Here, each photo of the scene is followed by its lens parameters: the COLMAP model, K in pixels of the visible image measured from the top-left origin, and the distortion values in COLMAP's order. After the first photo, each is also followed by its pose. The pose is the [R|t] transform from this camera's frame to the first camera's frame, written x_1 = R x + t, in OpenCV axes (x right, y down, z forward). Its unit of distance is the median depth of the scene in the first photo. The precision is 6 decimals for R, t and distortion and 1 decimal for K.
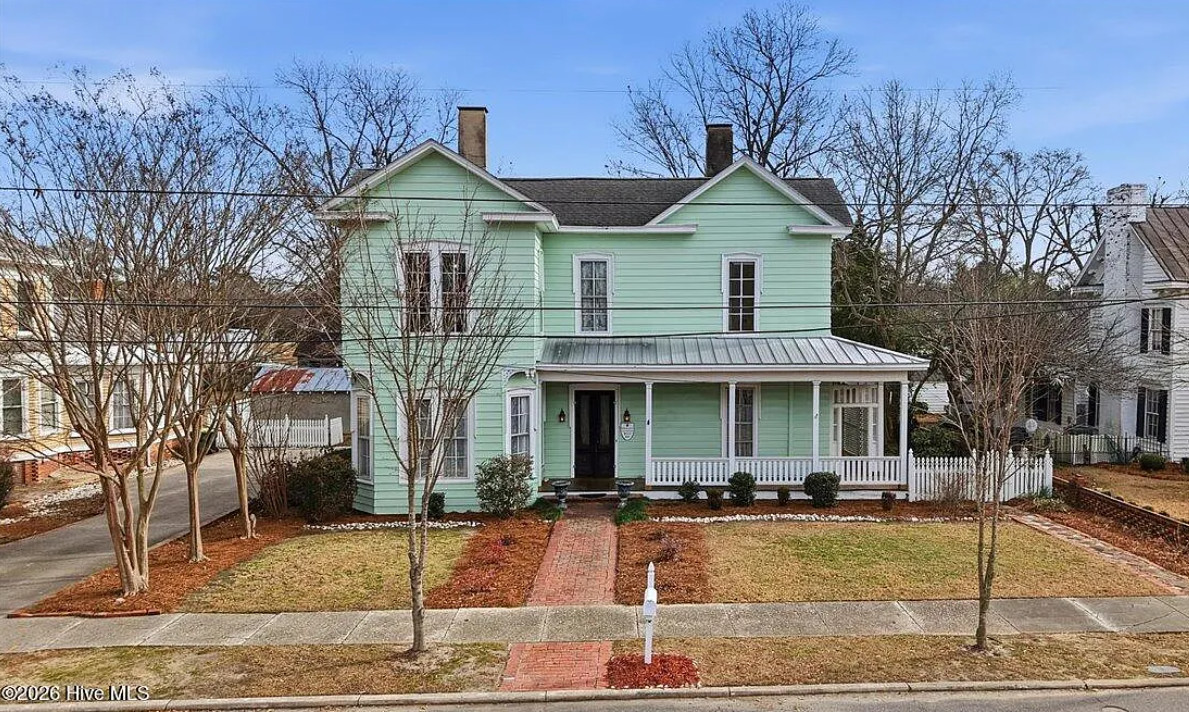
lens RADIAL K [[896.1, 0, 645.5], [0, 896.1, 355.3], [0, 0, 1]] dist [-0.006900, -0.009330]
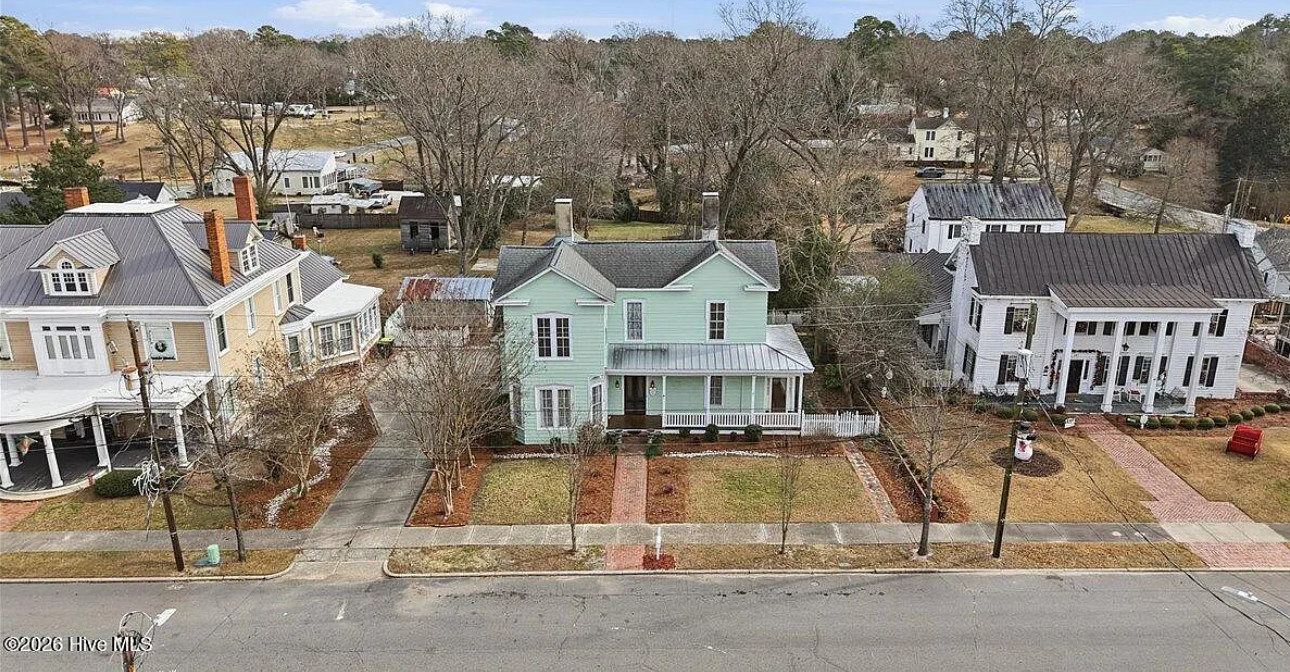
lens RADIAL K [[872.0, 0, 645.4], [0, 872.0, 317.8], [0, 0, 1]] dist [0.000657, -0.001035]
pose [[0.999385, 0.013678, -0.032279, 0.022833], [-0.004786, 0.965359, 0.260881, -0.597923], [0.034729, -0.260566, 0.964831, -0.782639]]
